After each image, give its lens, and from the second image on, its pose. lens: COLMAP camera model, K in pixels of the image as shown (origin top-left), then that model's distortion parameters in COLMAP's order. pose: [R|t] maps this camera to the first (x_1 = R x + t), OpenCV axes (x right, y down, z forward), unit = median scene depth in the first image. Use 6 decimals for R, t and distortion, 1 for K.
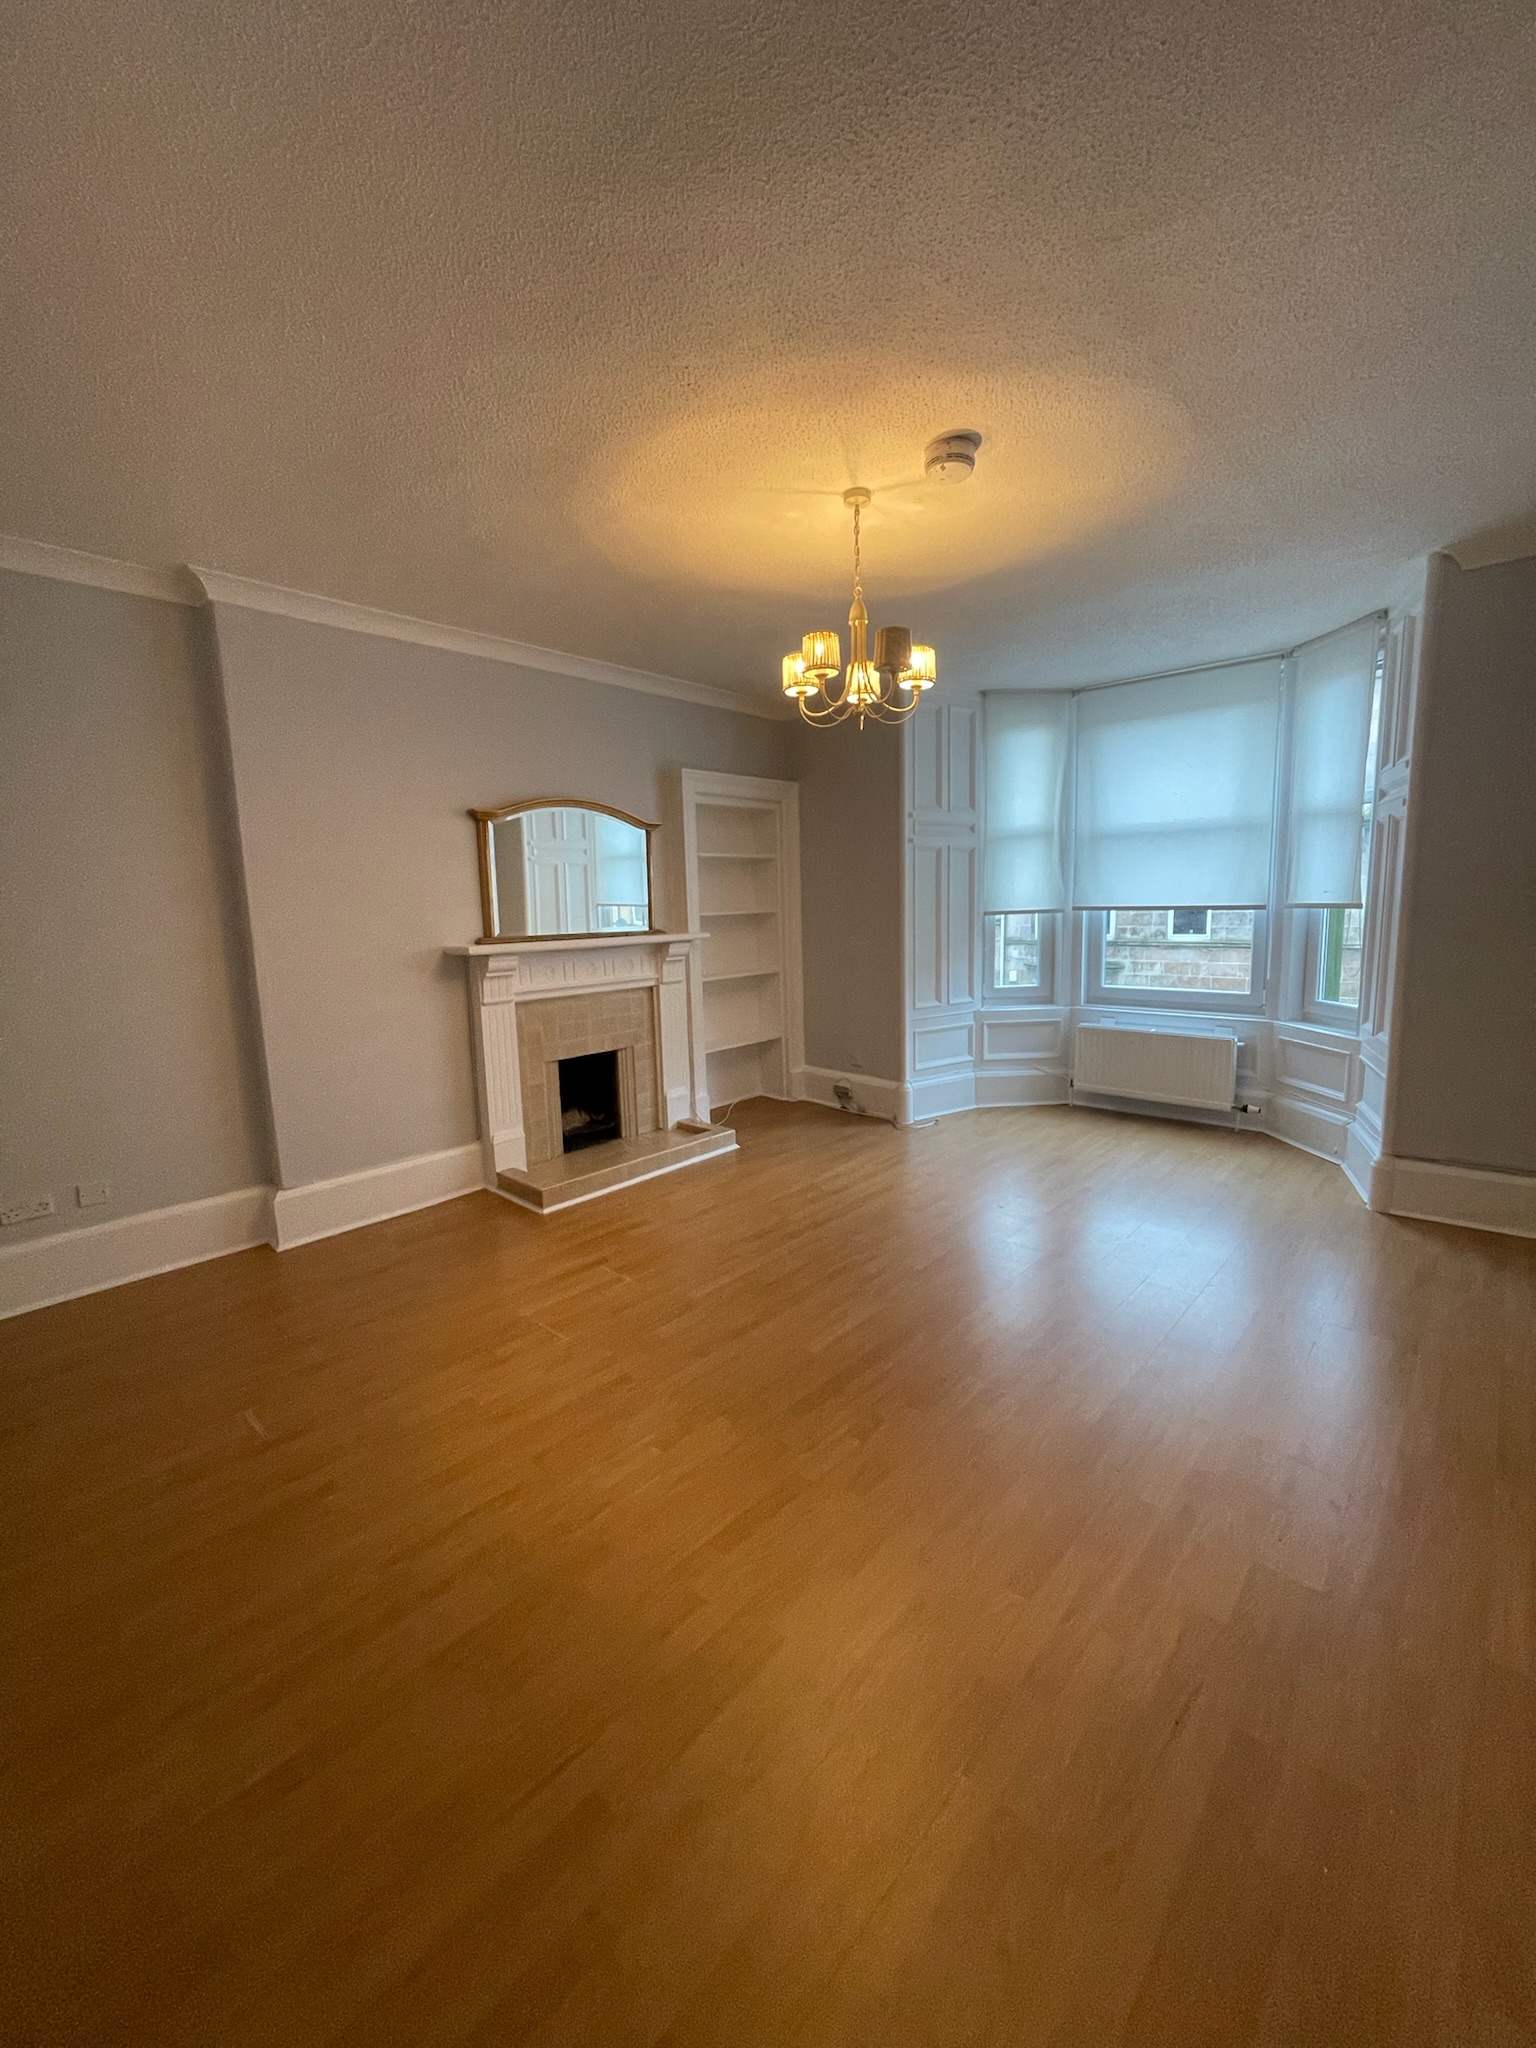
lens RADIAL K [[824.1, 0, 768.0], [0, 824.1, 1024.0], [0, 0, 1]] dist [0.000282, 0.000020]
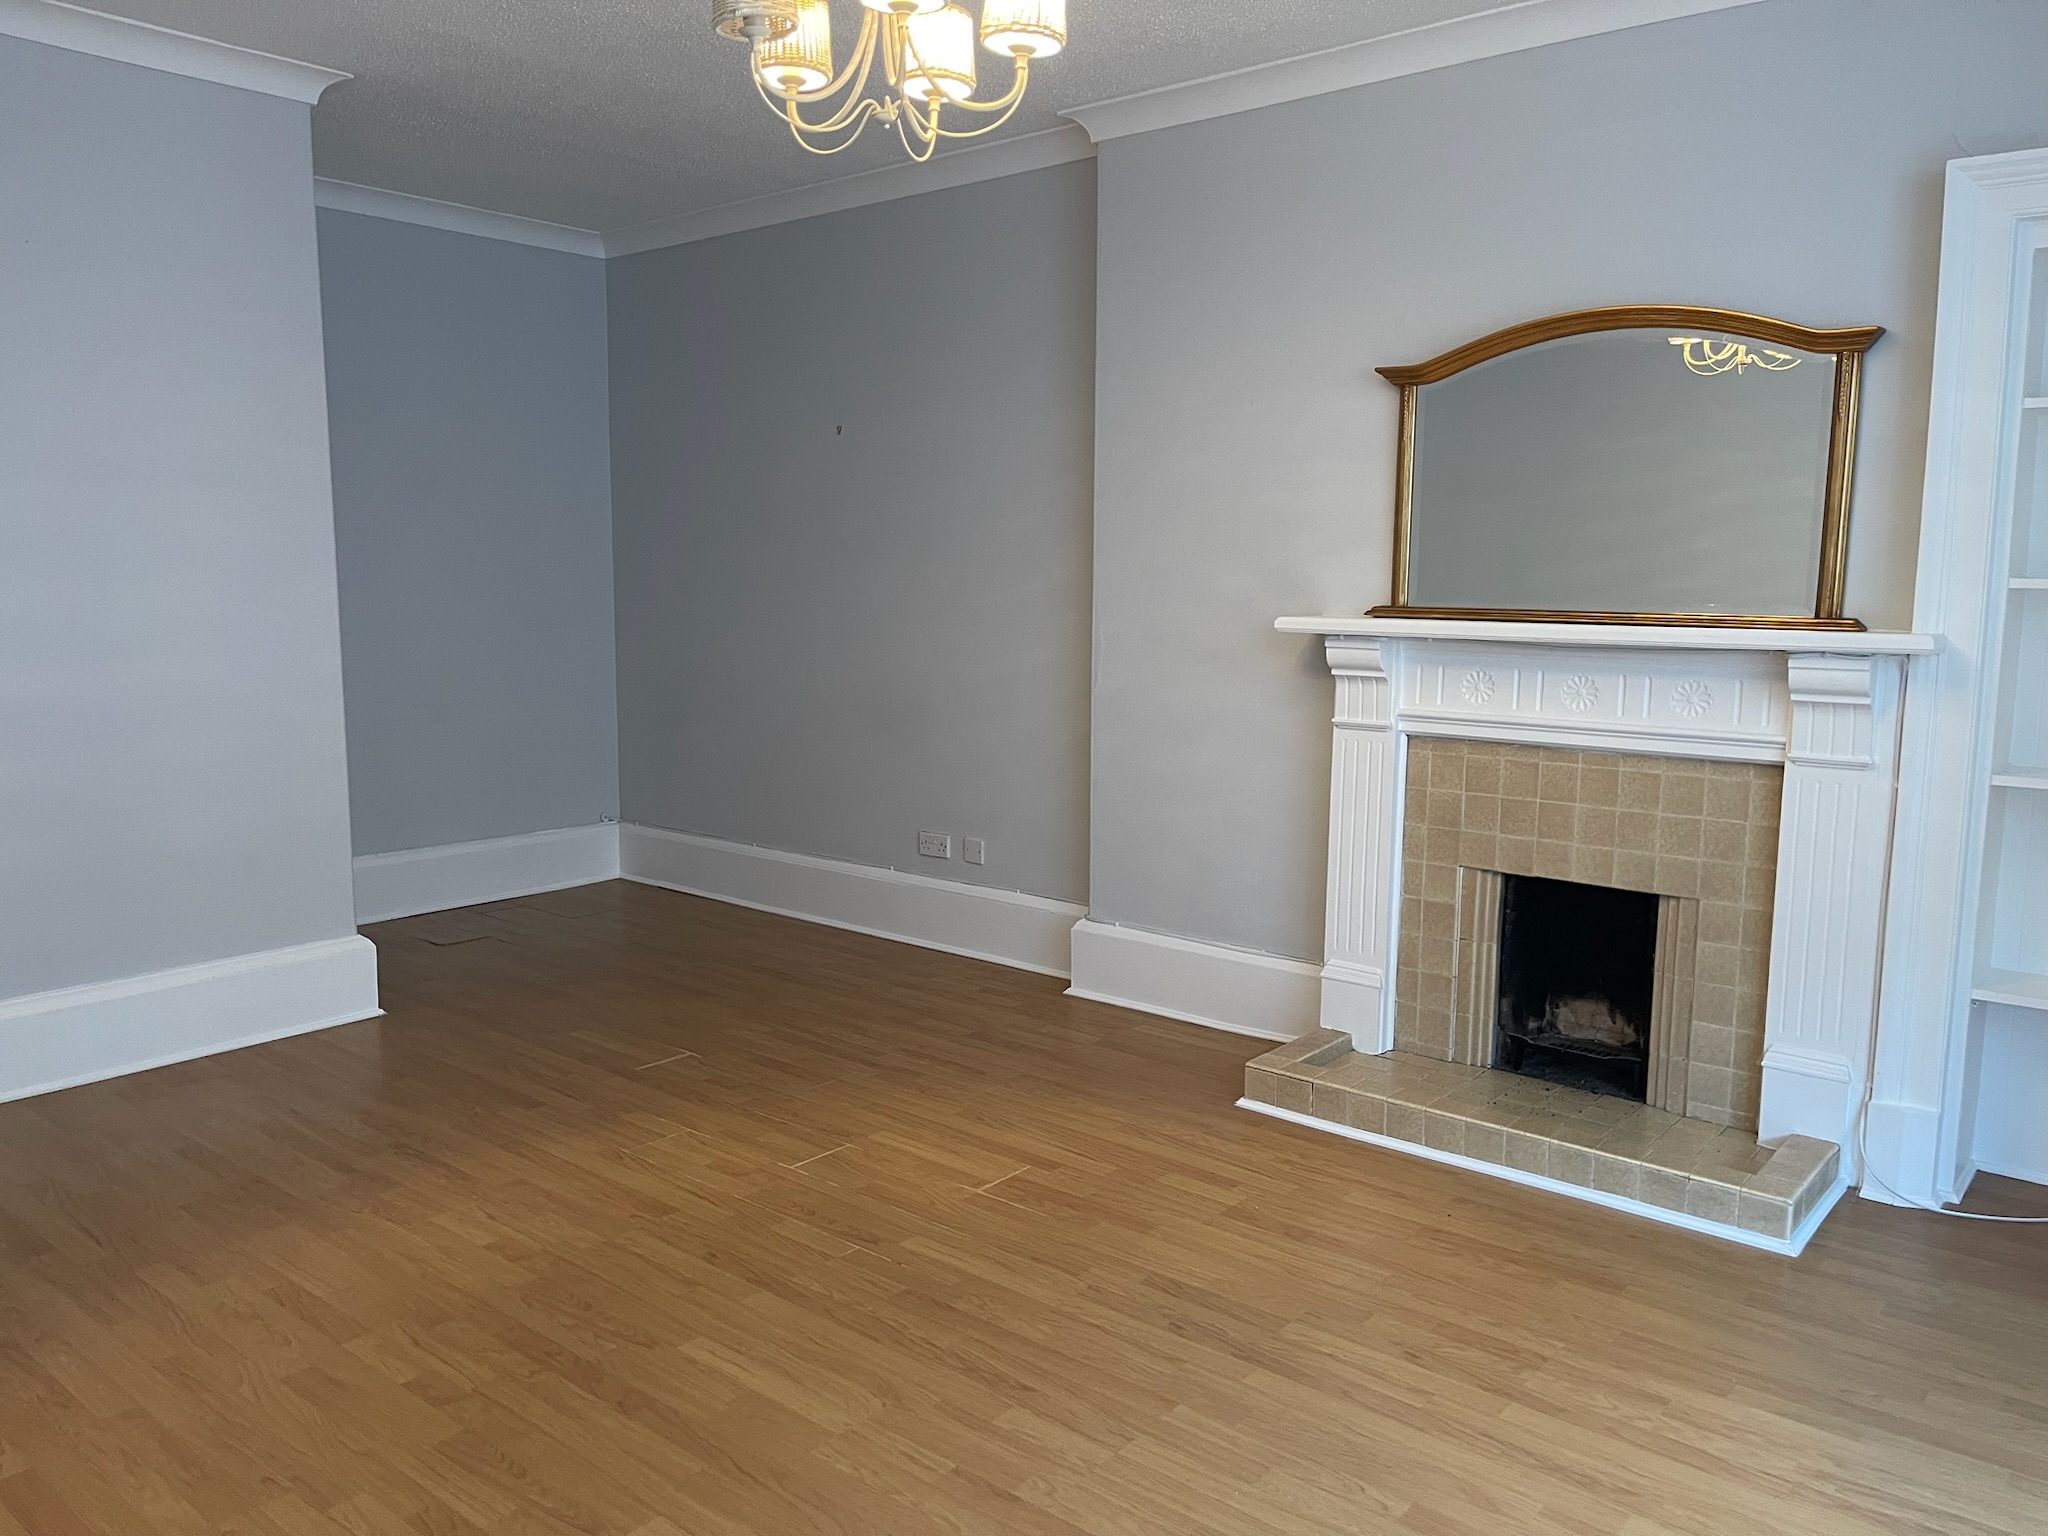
lens RADIAL K [[1562.3, 0, 1020.1], [0, 1562.3, 799.0], [0, 0, 1]] dist [0.092404, -0.152733]
pose [[0.028113, 0.177772, -0.983670, 0.672374], [-0.151228, 0.973489, 0.171609, -0.119443], [0.988099, 0.143934, 0.054252, 0.710314]]
